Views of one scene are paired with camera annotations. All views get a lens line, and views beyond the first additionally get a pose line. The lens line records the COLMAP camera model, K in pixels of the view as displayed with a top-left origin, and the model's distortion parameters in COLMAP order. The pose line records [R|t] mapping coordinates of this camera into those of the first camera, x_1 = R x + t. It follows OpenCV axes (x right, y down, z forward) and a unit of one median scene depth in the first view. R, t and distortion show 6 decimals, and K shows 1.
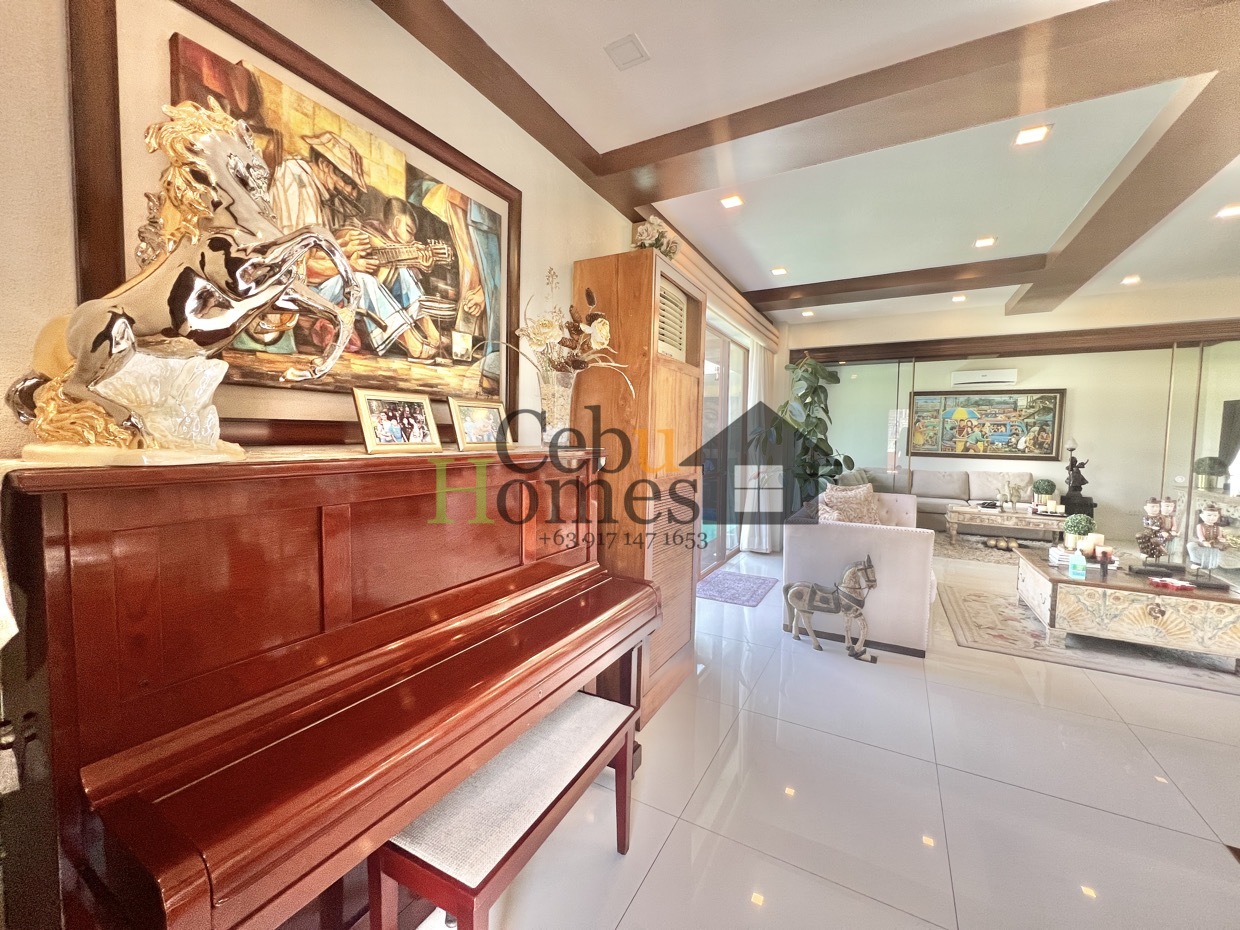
lens RADIAL K [[495.9, 0, 617.7], [0, 495.9, 465.6], [0, 0, 1]] dist [-0.001120, 0.000801]
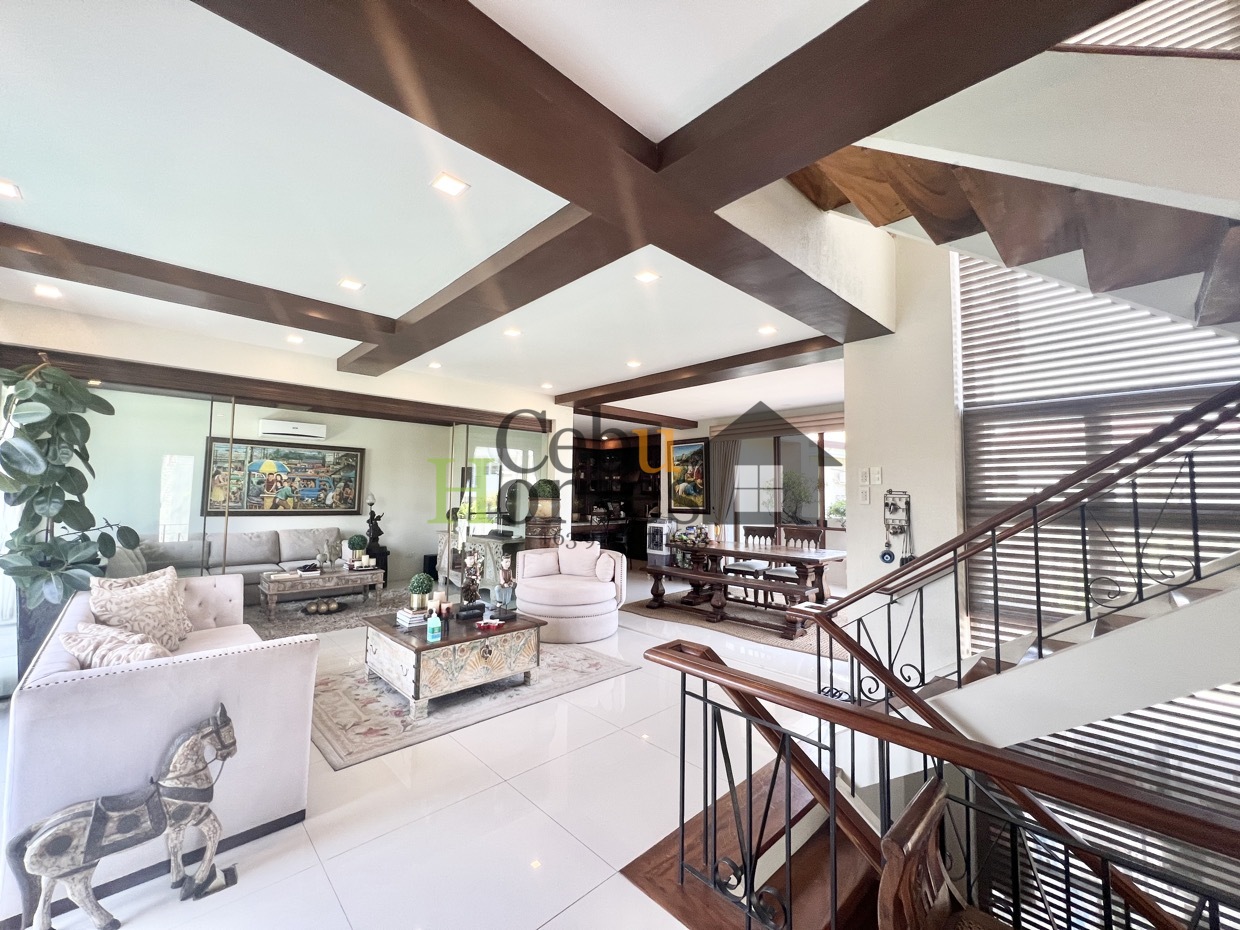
lens RADIAL K [[495.9, 0, 617.7], [0, 495.9, 465.6], [0, 0, 1]] dist [-0.001120, 0.000801]
pose [[0.295361, 0.046462, 0.954255, 0.029396], [0.045685, 0.996987, -0.062683, -0.030100], [-0.954293, 0.062109, 0.292349, 0.190857]]
